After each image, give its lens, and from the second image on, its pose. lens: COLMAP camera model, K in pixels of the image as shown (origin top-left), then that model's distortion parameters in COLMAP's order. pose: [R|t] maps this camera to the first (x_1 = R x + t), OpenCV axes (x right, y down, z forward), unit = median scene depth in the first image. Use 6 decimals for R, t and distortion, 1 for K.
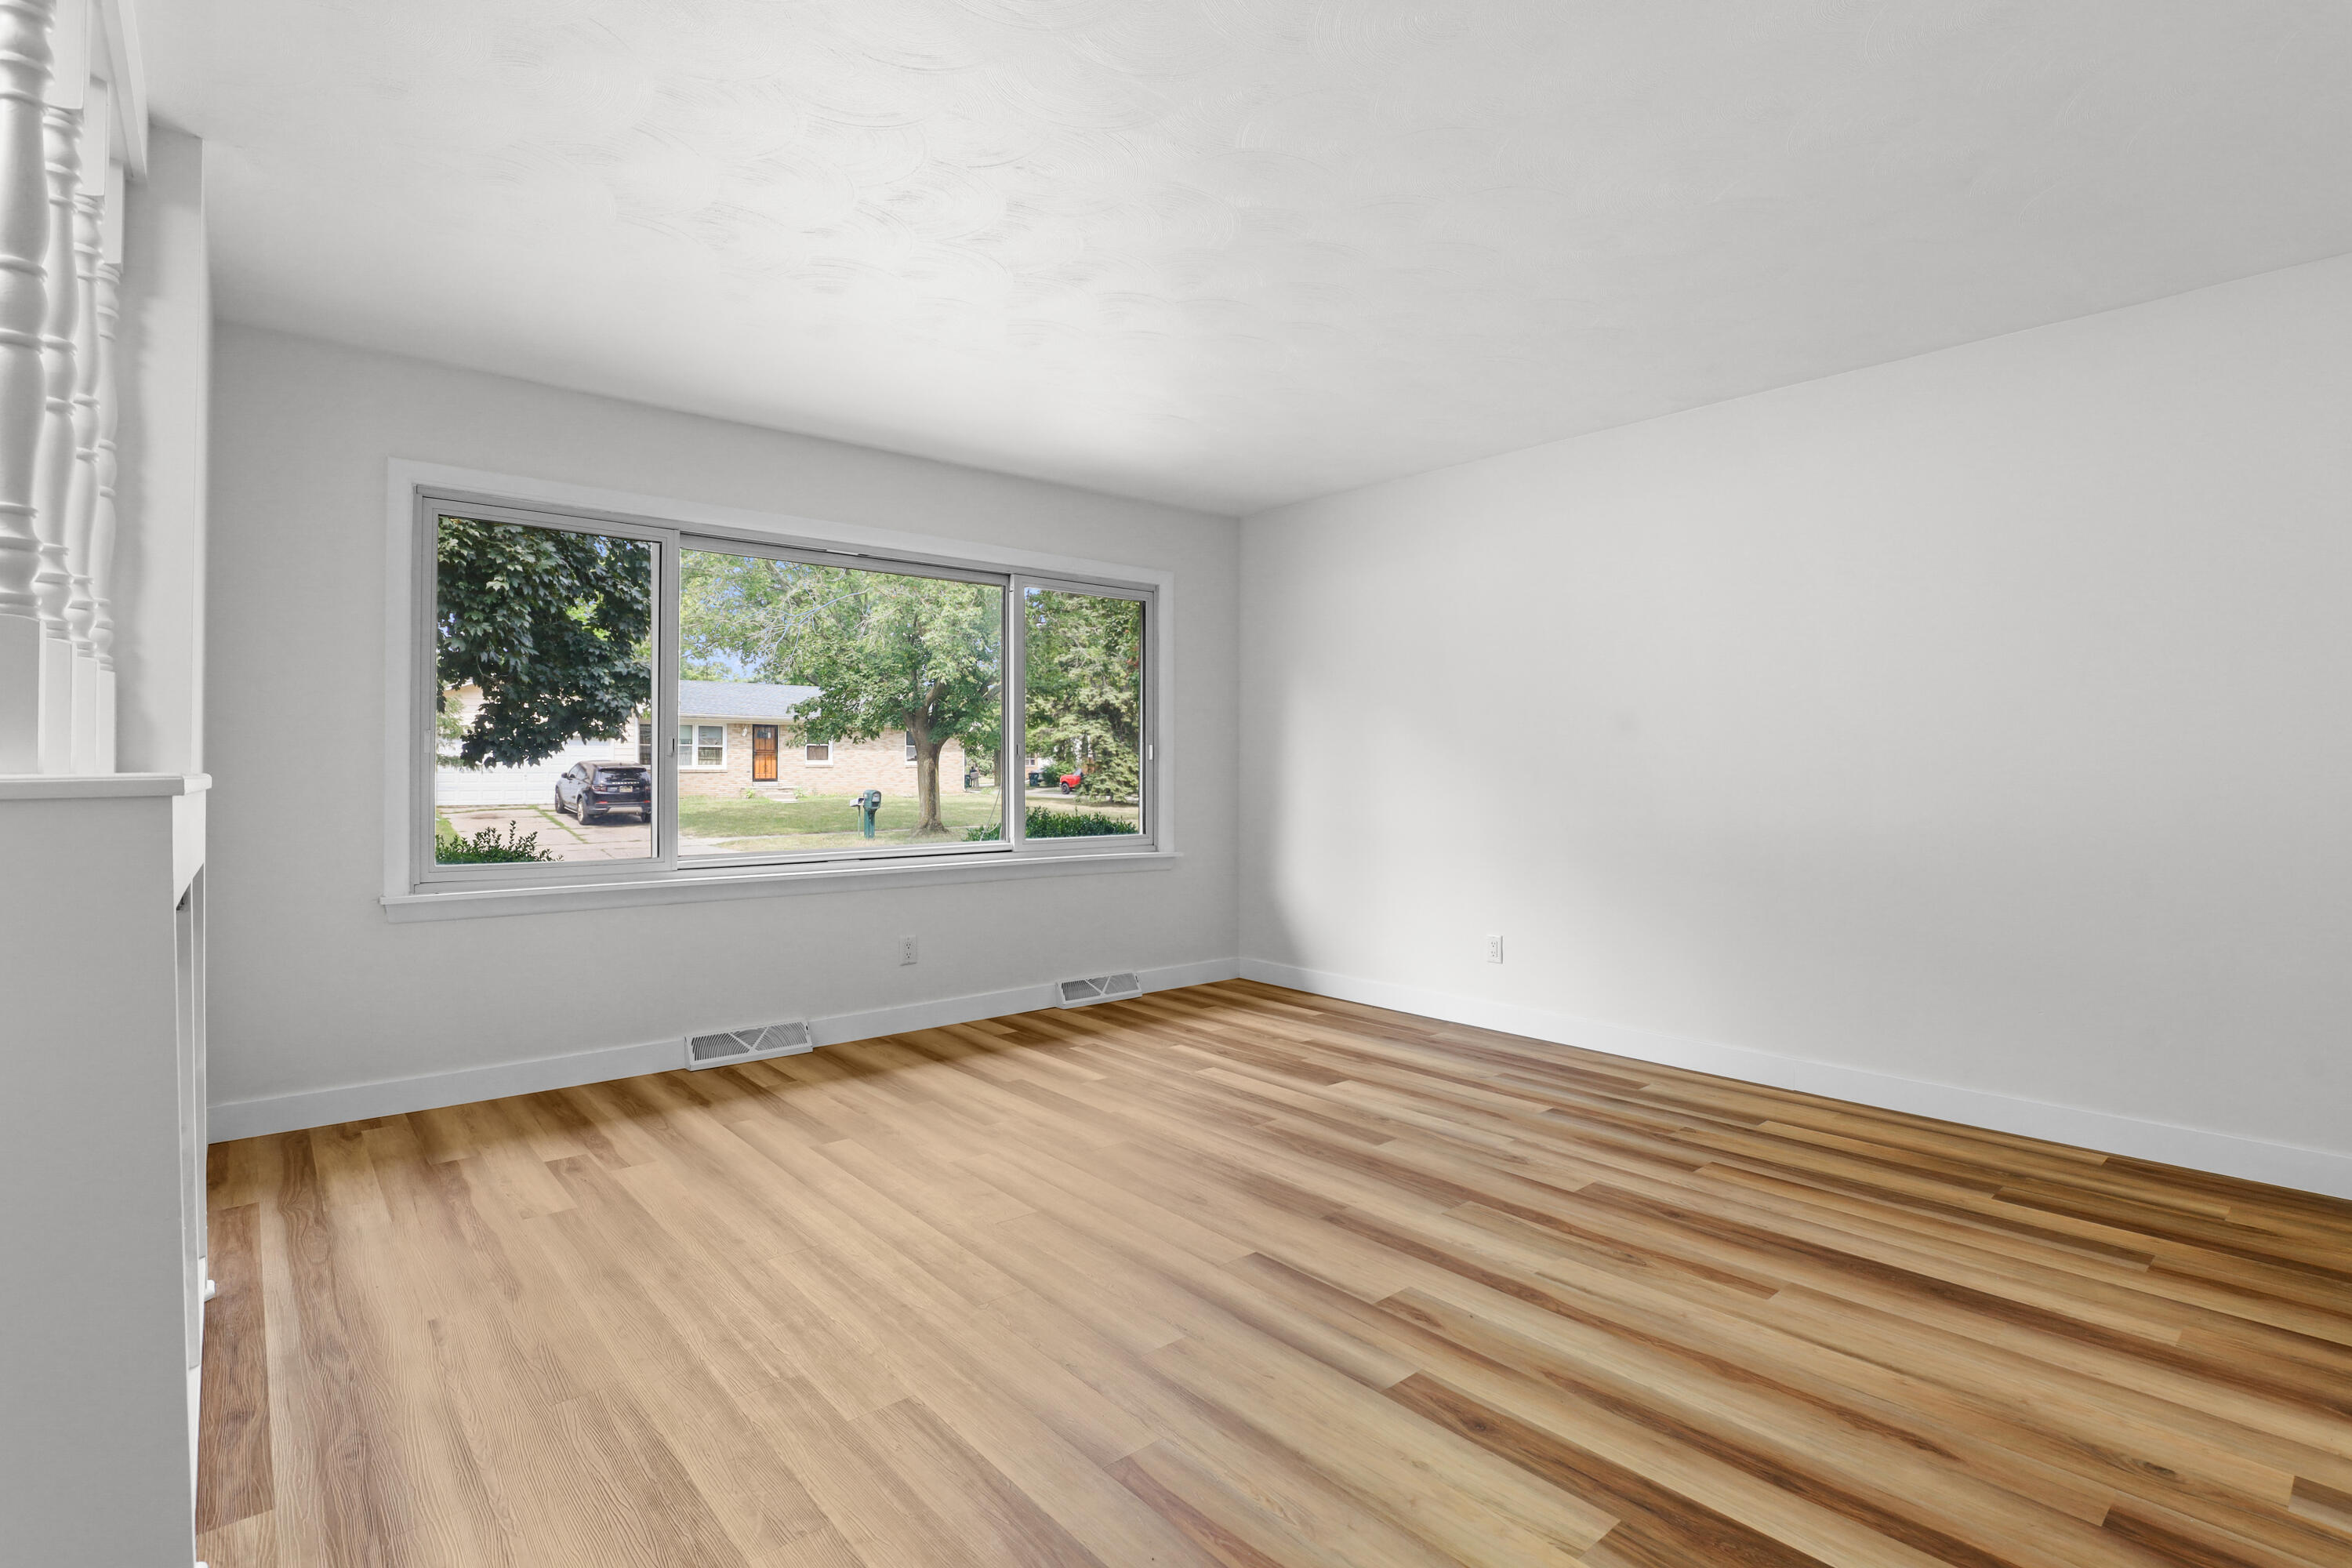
lens RADIAL K [[1131.7, 0, 1184.1], [0, 1131.7, 692.3], [0, 0, 1]] dist [-0.037652, -0.000583]
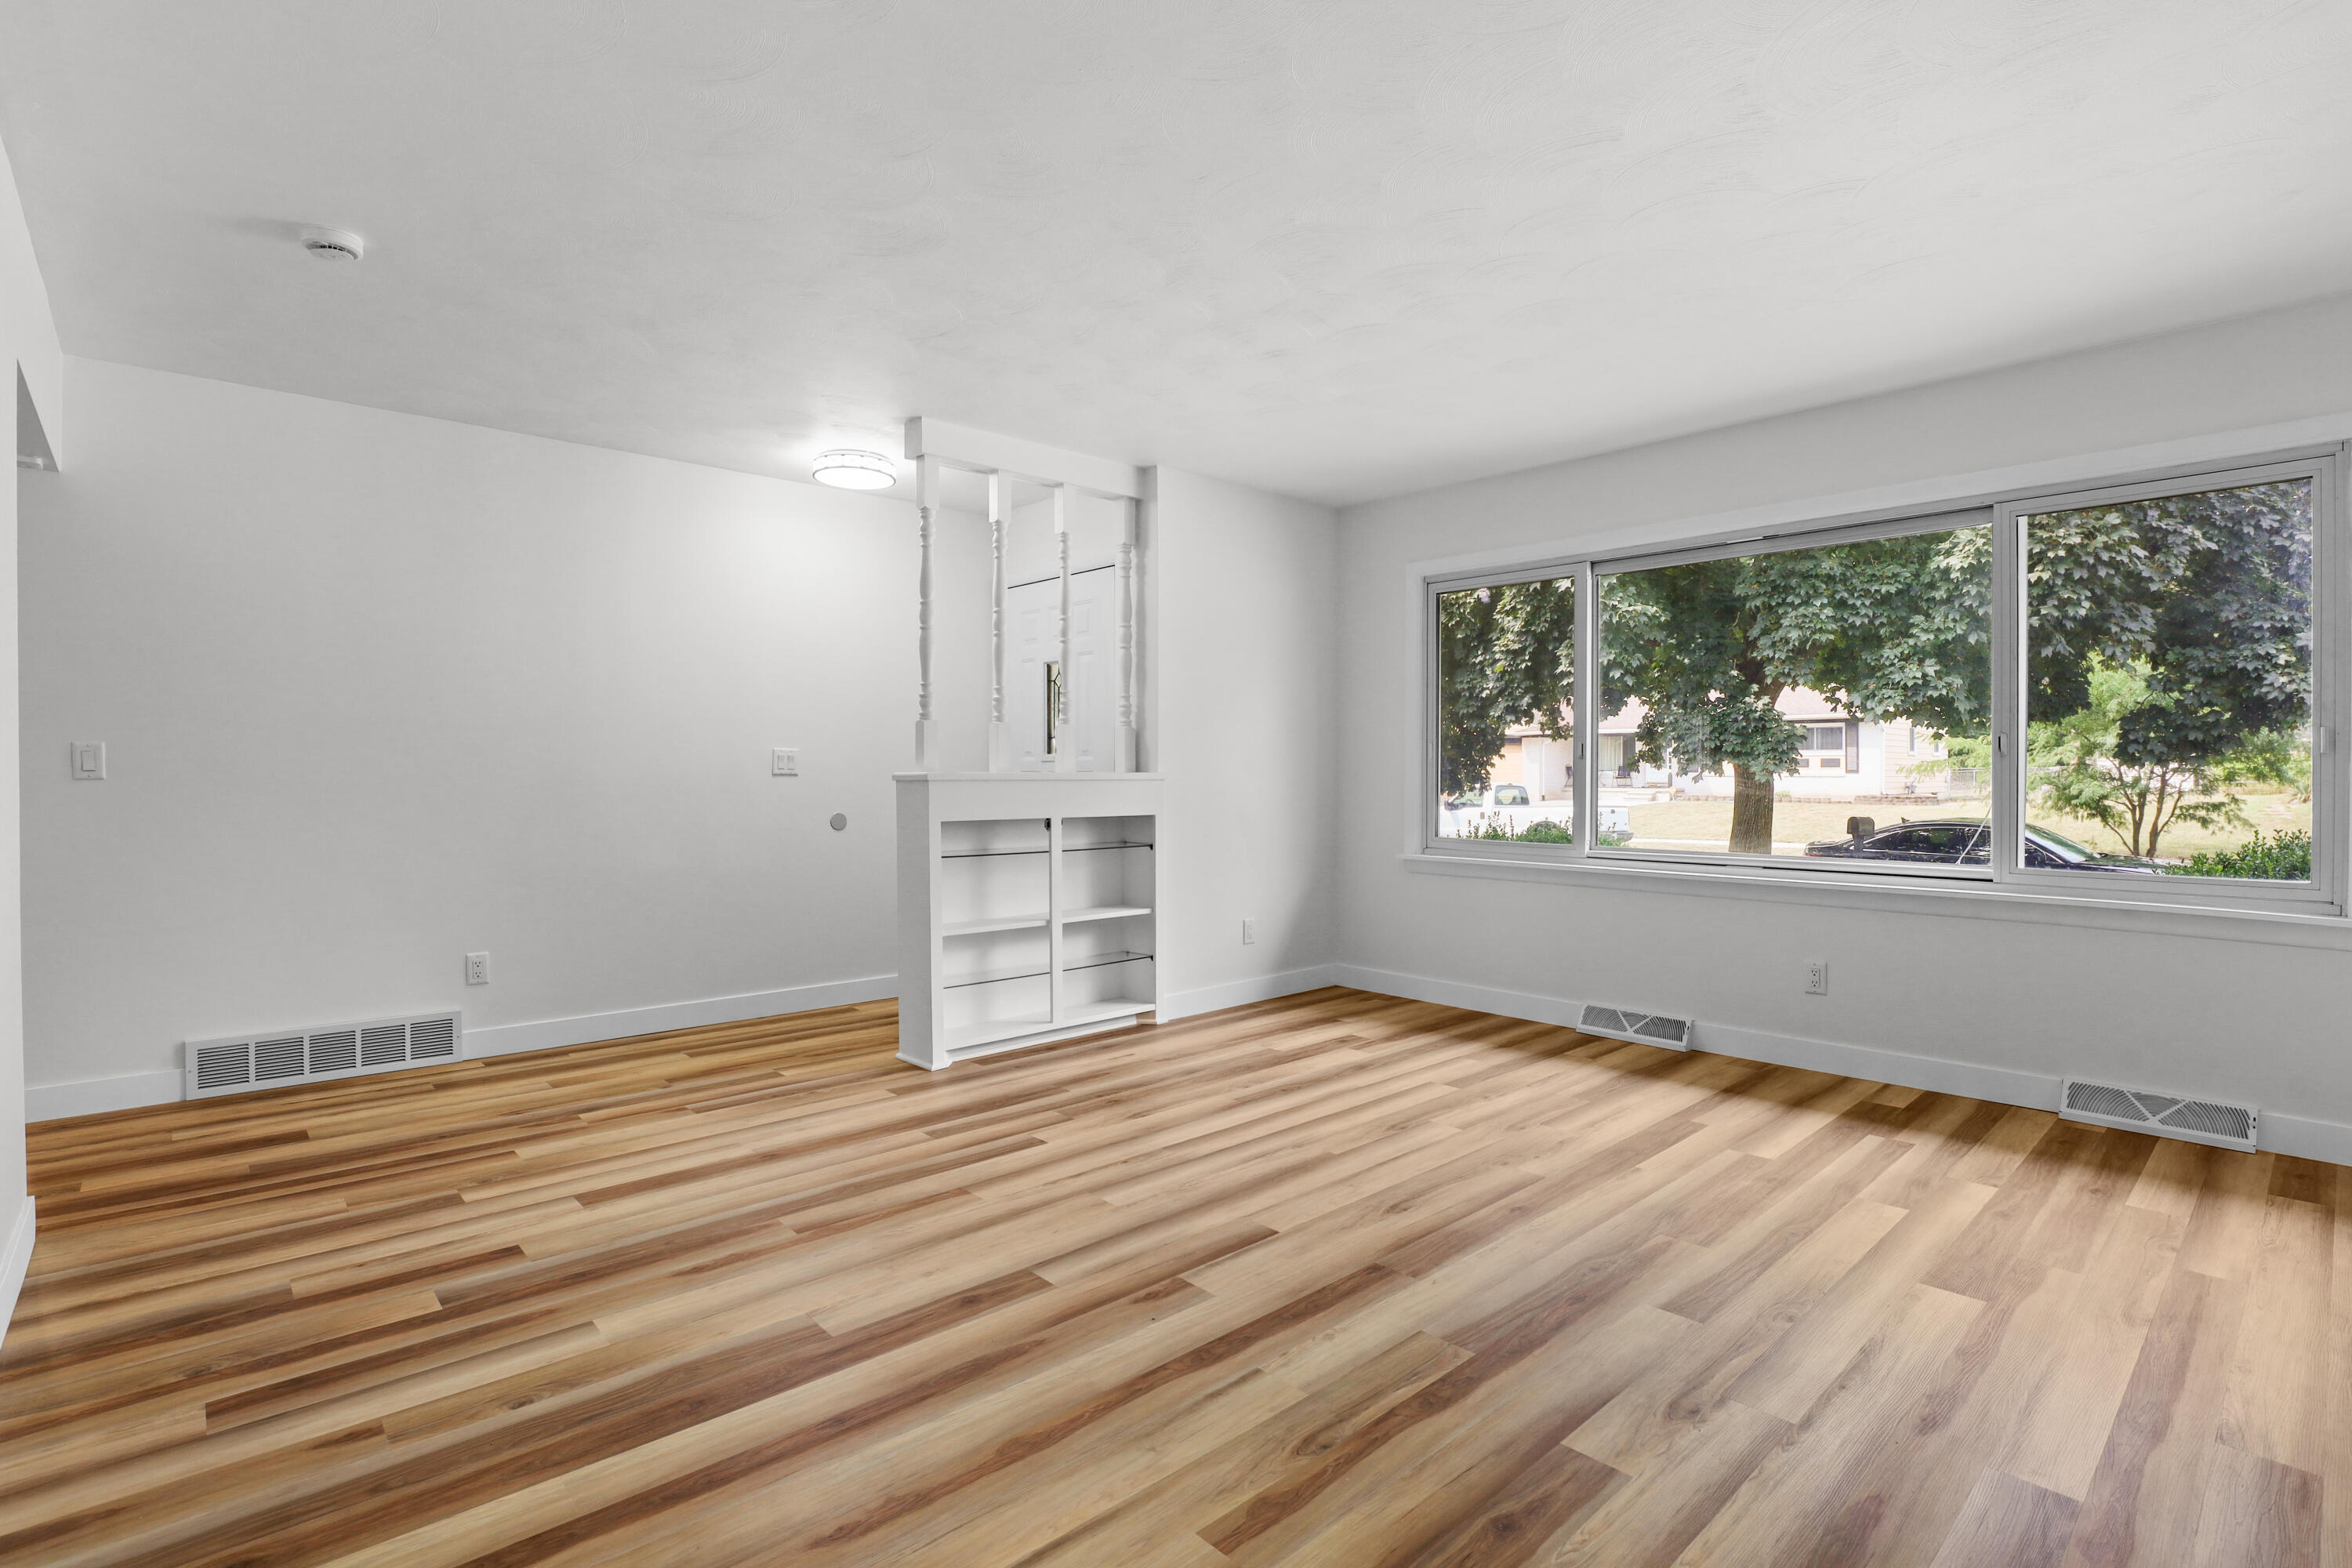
lens RADIAL K [[1105.0, 0, 1169.9], [0, 1105.0, 792.6], [0, 0, 1]] dist [-0.040289, 0.008247]
pose [[0.027871, 0.025711, -0.999281, 0.803123], [0.068361, 0.997280, 0.027567, 0.033944], [0.997271, -0.069080, 0.026038, 0.659148]]
